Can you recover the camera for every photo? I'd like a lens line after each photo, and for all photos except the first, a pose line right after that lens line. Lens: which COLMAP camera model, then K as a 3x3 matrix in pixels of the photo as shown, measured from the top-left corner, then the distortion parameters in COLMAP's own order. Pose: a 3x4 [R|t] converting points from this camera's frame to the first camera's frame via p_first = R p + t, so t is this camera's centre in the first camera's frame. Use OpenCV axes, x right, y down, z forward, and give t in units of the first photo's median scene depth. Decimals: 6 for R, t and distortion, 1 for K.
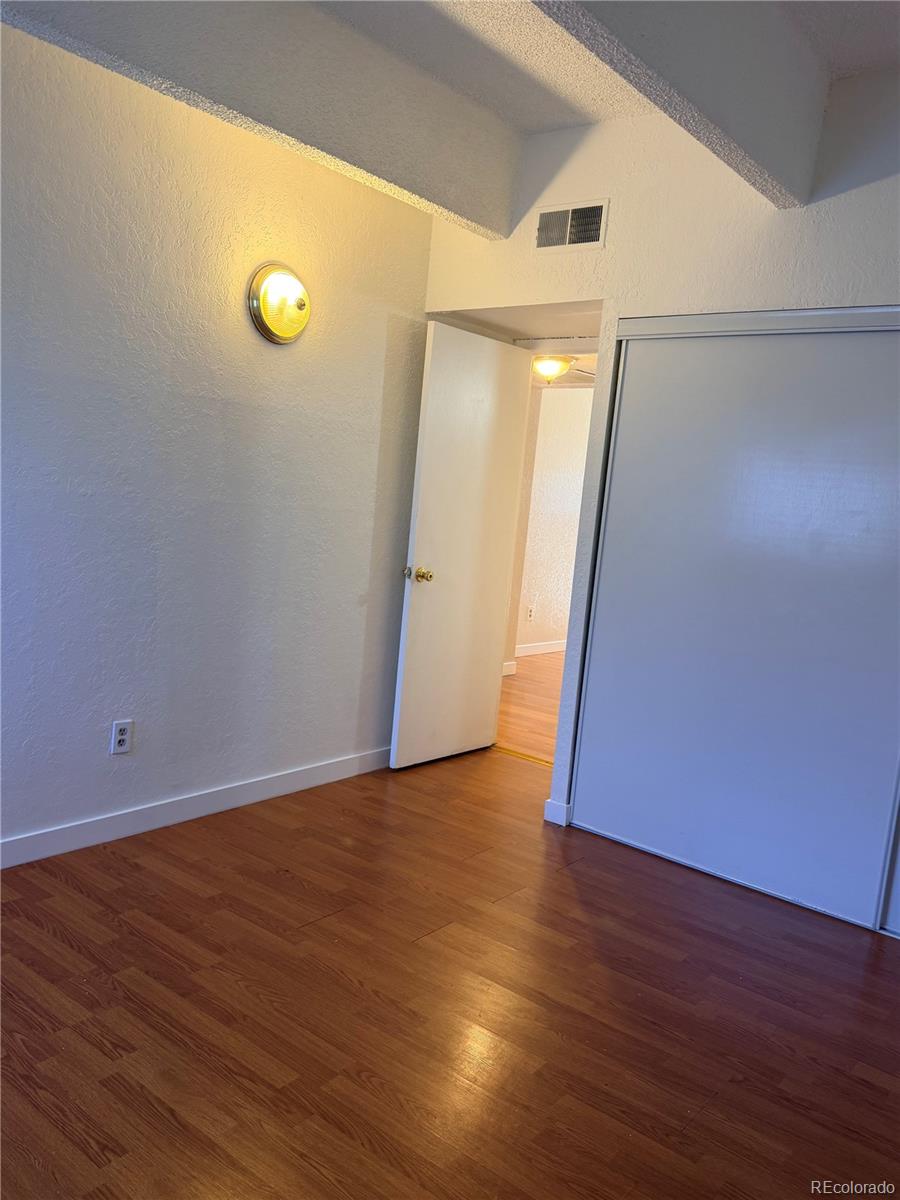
lens RADIAL K [[942.6, 0, 450.9], [0, 942.6, 607.9], [0, 0, 1]] dist [0.079555, -0.125813]
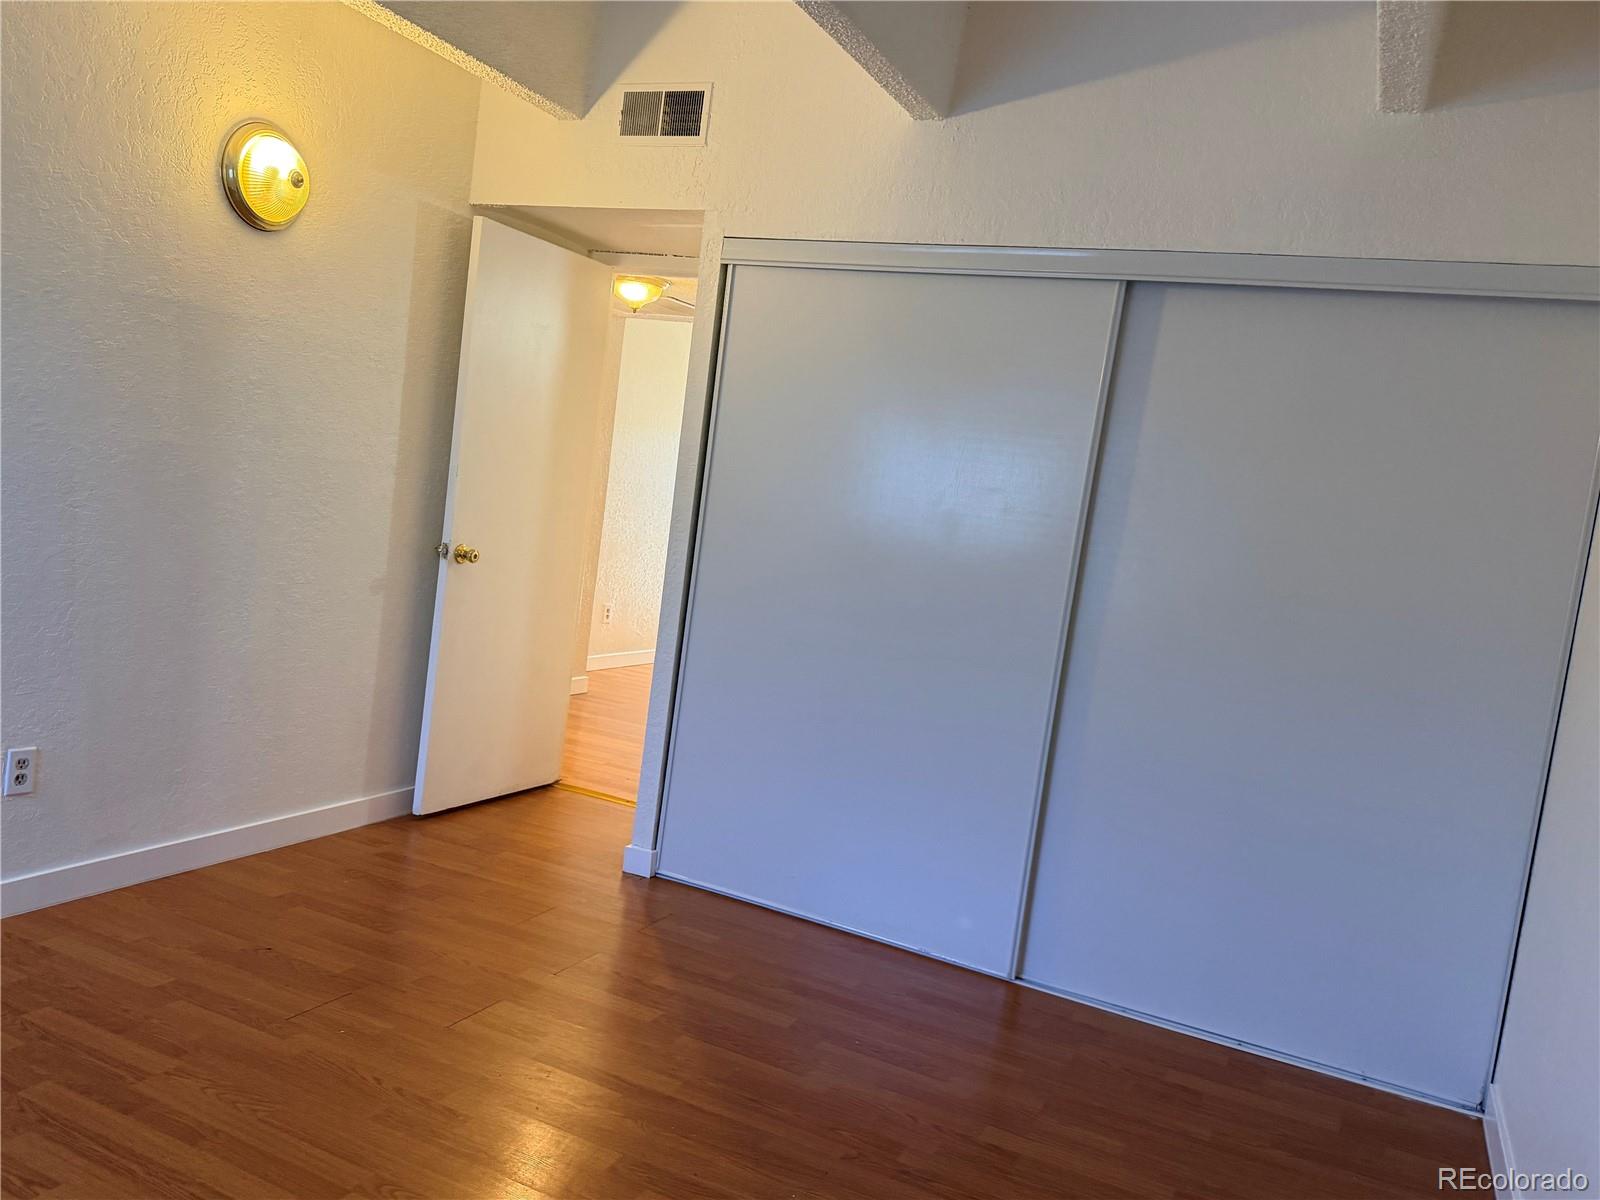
lens RADIAL K [[1256.9, 0, 798.6], [0, 1256.9, 615.8], [0, 0, 1]] dist [0.079555, -0.125813]
pose [[0.972247, 0.011209, 0.233687, -0.007039], [-0.011766, 0.999930, 0.000989, 0.012678], [-0.233660, -0.003711, 0.972311, -0.050511]]
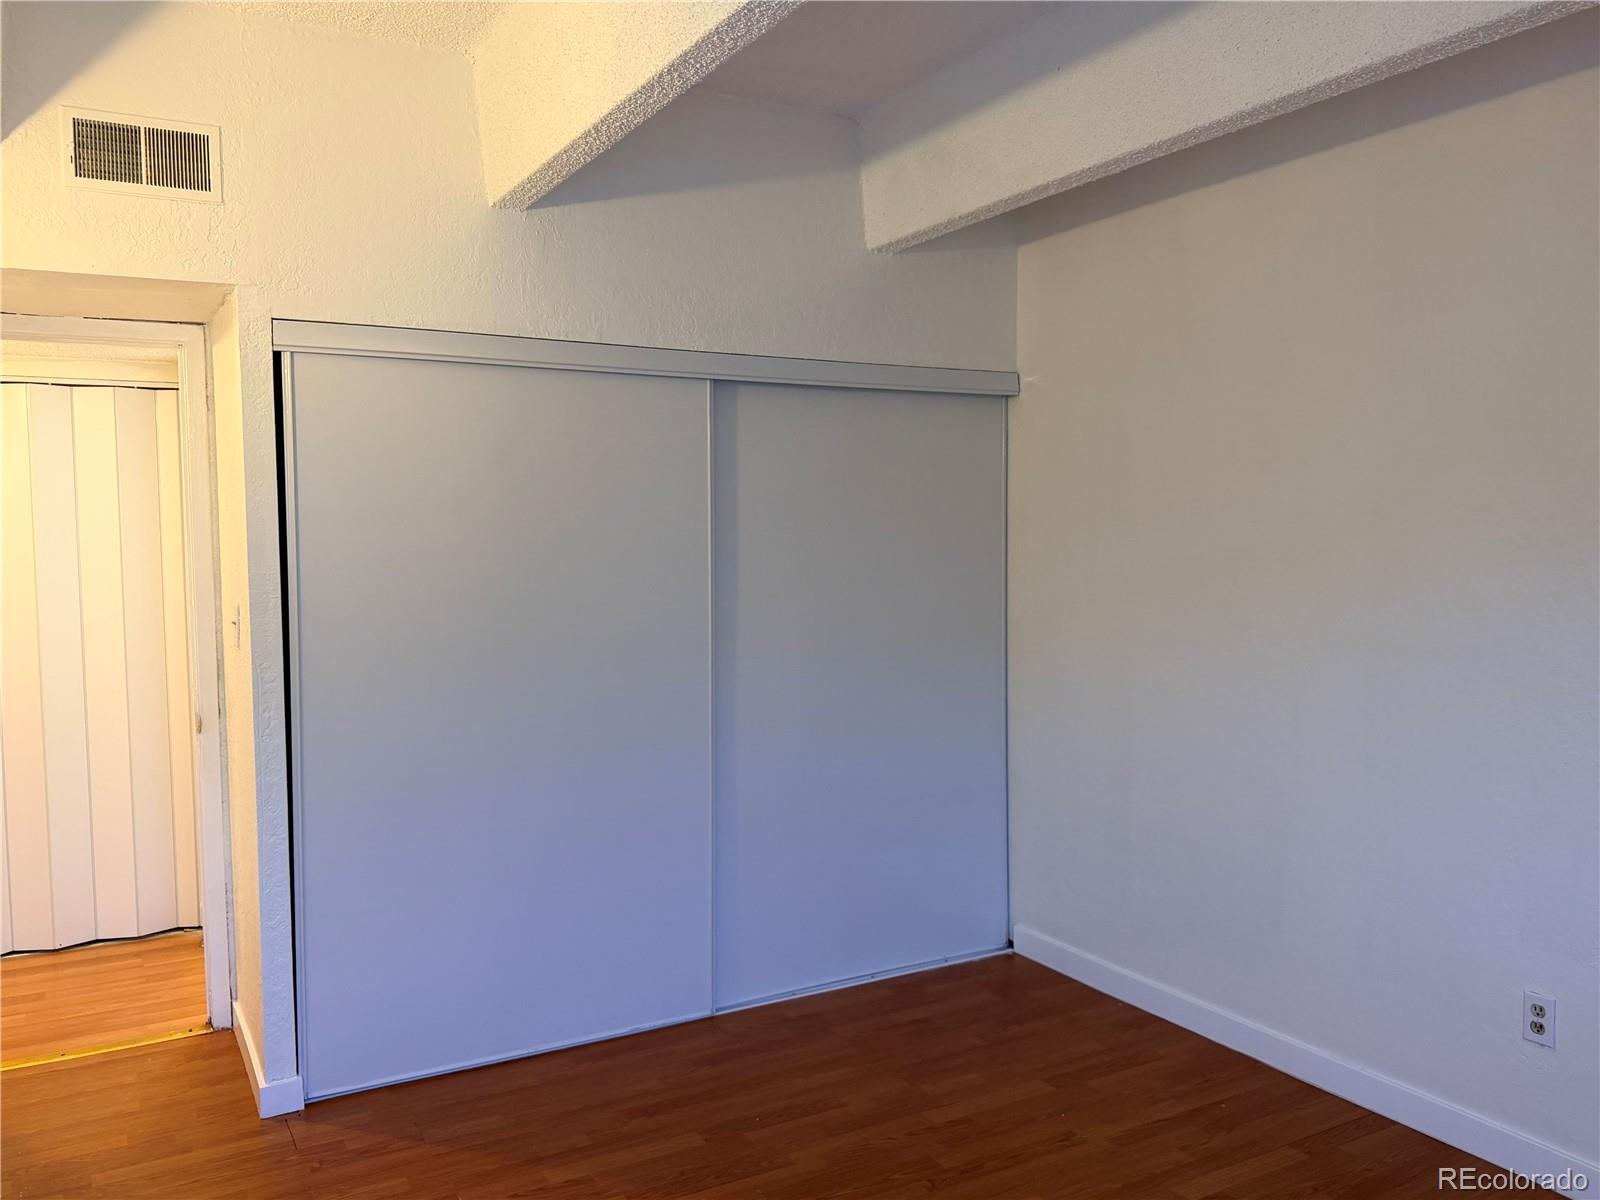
lens RADIAL K [[1256.9, 0, 799.0], [0, 1256.9, 614.5], [0, 0, 1]] dist [0.079555, -0.125813]
pose [[0.369350, -0.154414, 0.916372, -0.556354], [0.155763, 0.982434, 0.102765, -0.149039], [-0.916143, 0.104781, 0.386914, 0.380238]]
